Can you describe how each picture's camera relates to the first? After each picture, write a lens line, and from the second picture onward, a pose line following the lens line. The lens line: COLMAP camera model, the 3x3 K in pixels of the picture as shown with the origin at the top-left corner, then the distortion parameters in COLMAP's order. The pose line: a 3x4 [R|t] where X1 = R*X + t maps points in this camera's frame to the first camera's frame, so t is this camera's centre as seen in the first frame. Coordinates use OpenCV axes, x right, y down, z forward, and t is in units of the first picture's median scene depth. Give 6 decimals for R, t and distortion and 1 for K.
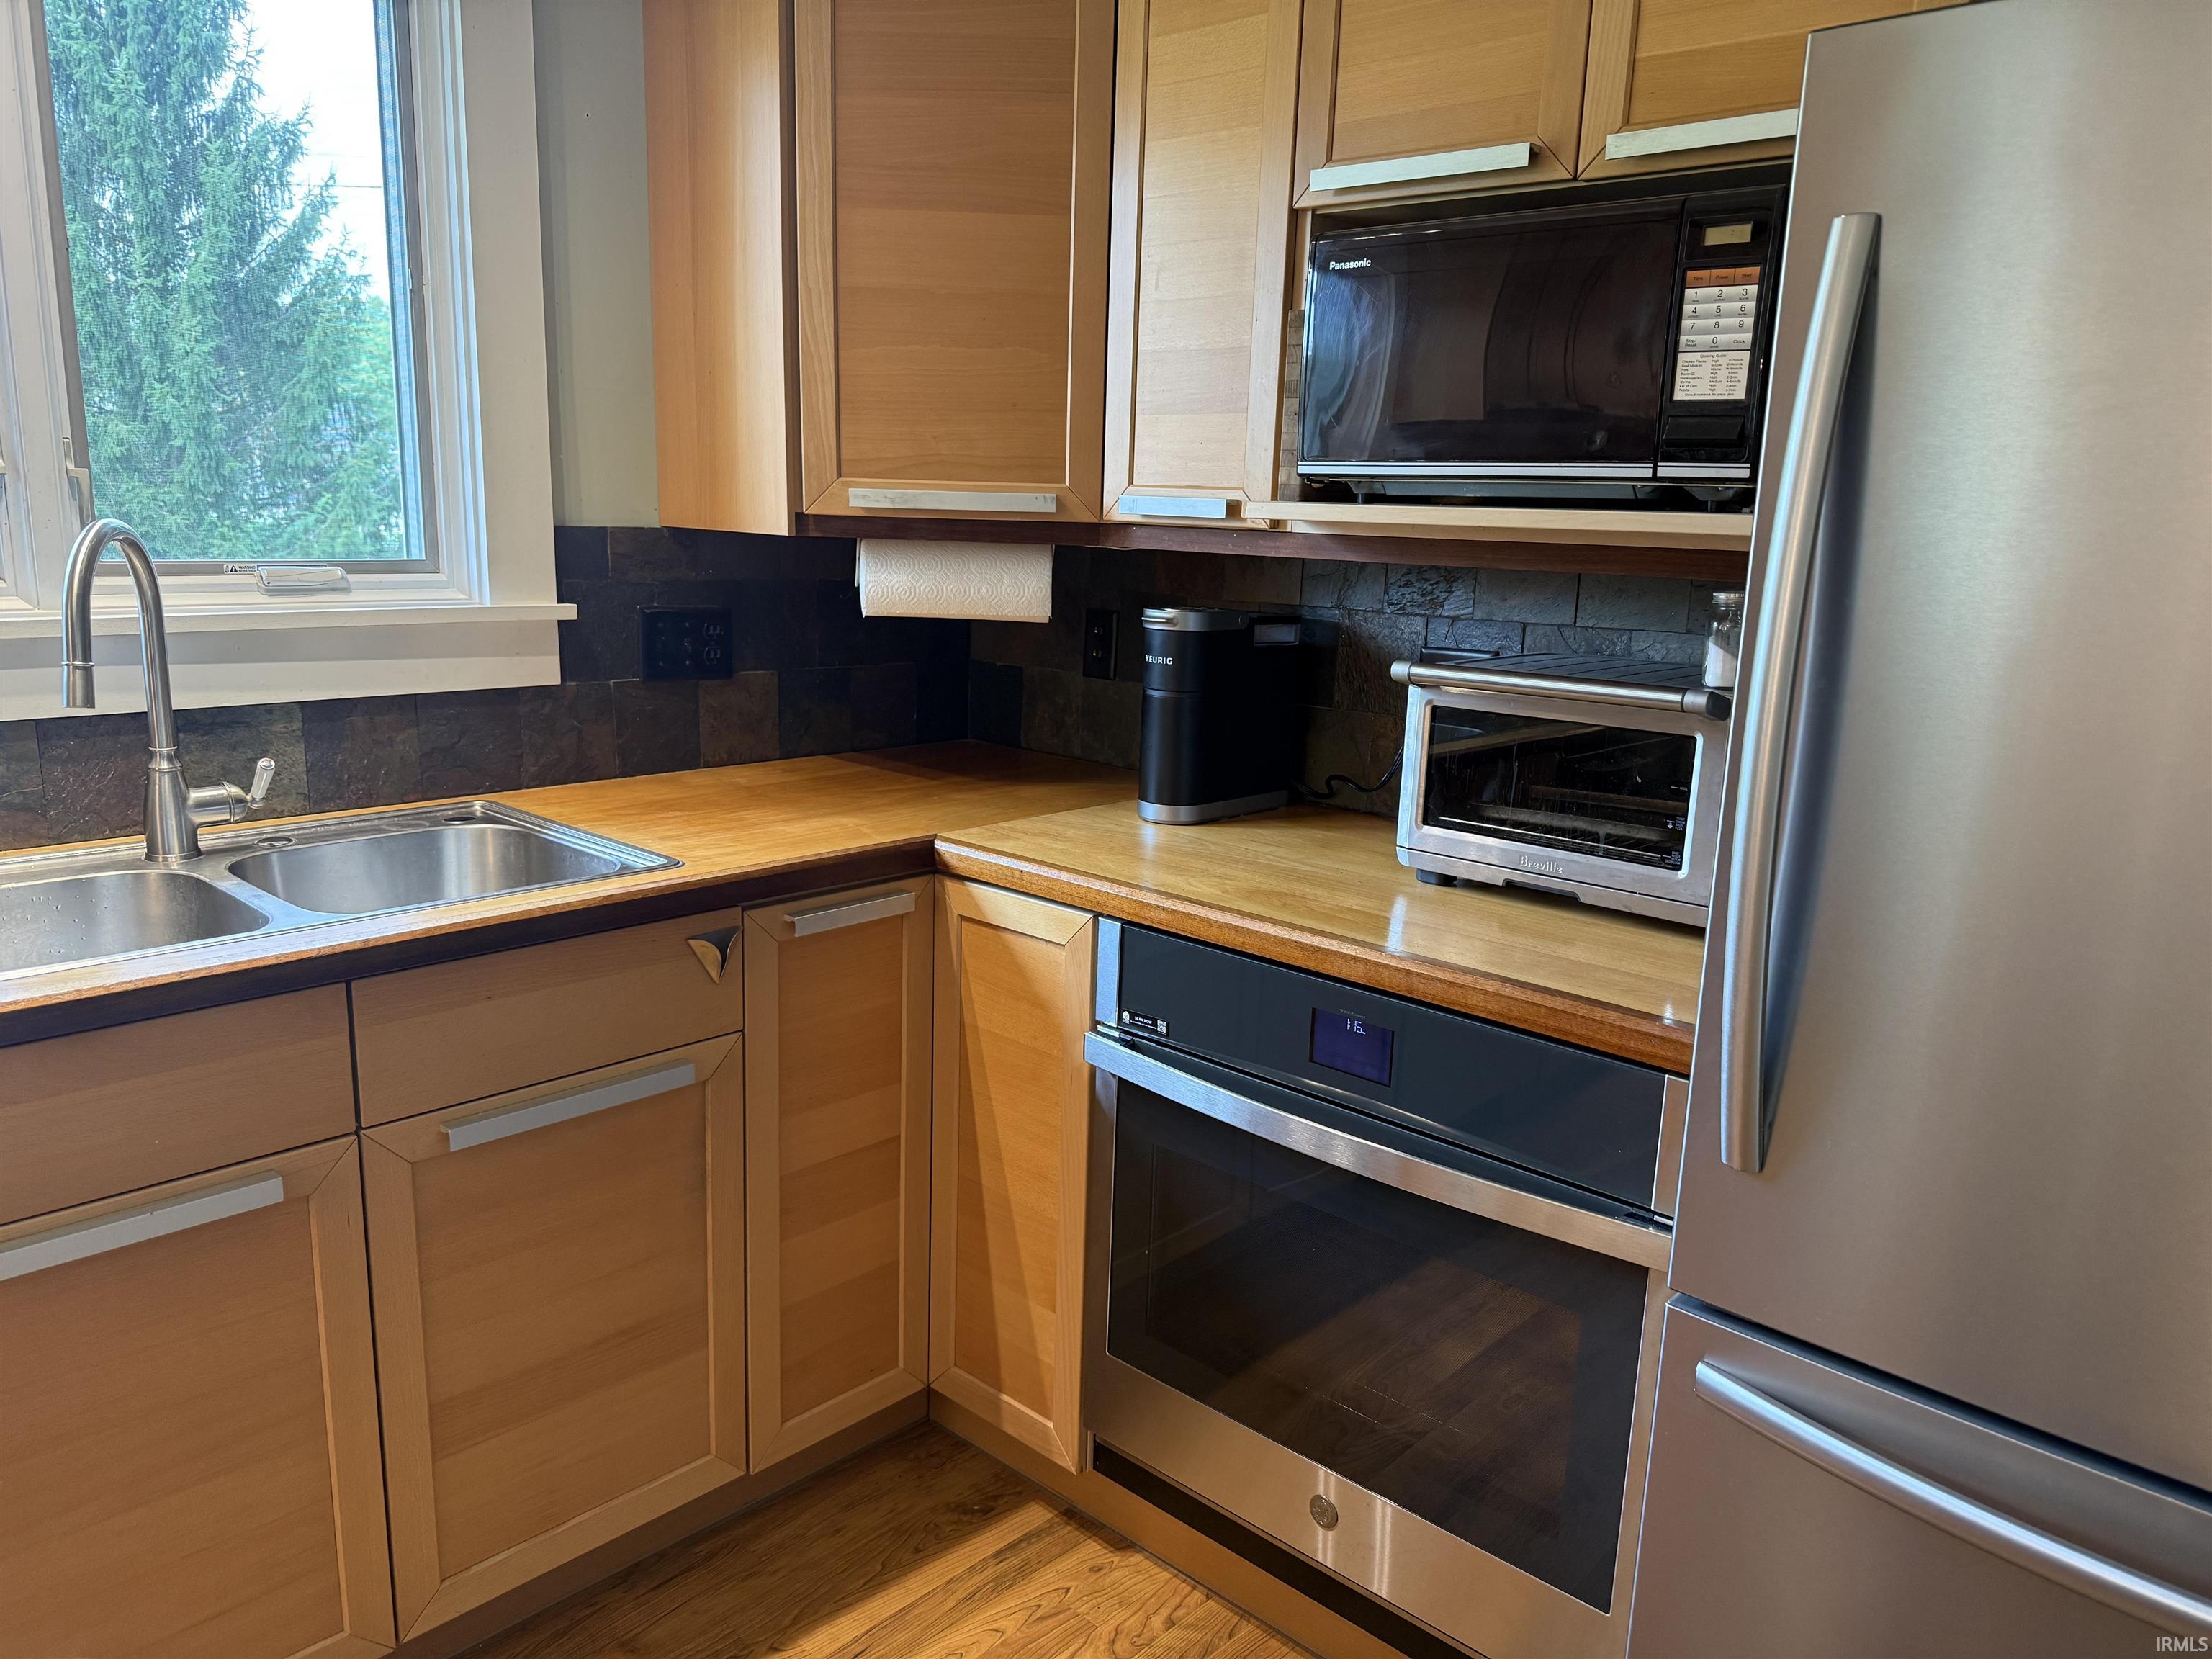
lens RADIAL K [[1560.1, 0, 1106.2], [0, 1560.1, 841.3], [0, 0, 1]] dist [-0.003398, -0.000242]
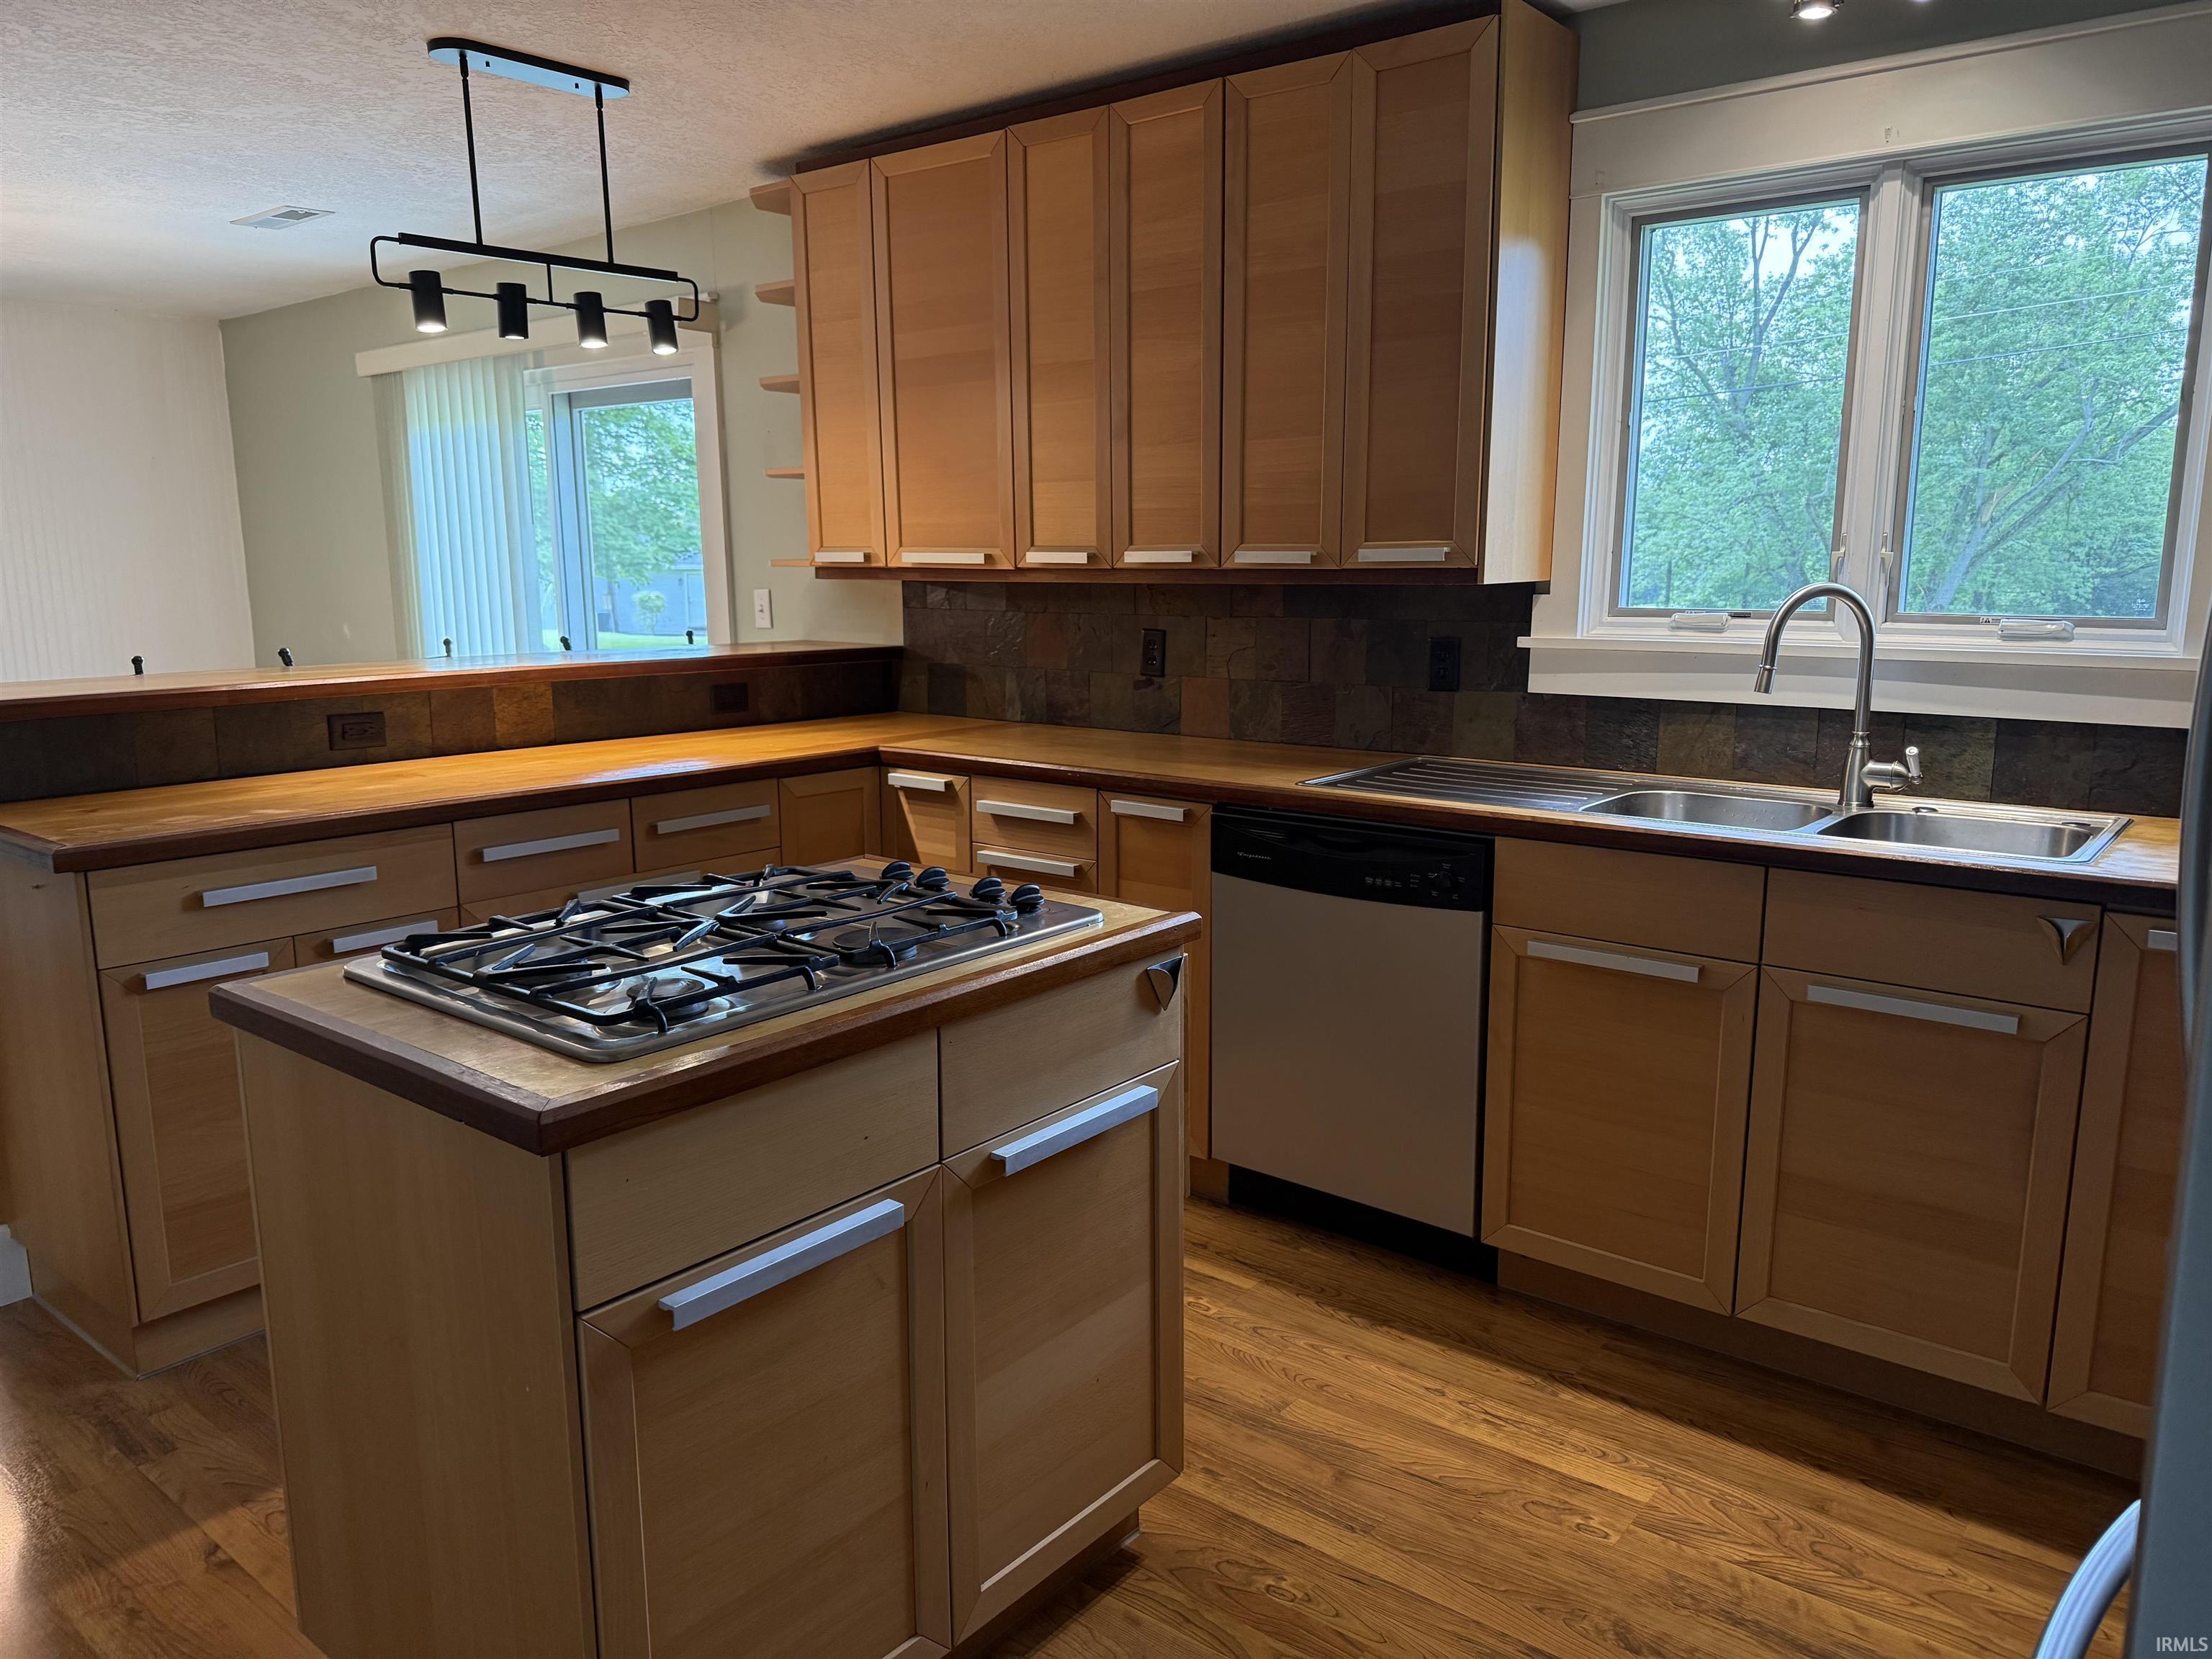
lens RADIAL K [[1560.1, 0, 1106.3], [0, 1560.1, 830.2], [0, 0, 1]] dist [-0.003398, -0.000242]
pose [[0.065063, 0.148612, -0.986753, 0.865687], [-0.203400, 0.970063, 0.132687, -0.019312], [0.976932, 0.192072, 0.093343, 0.147851]]
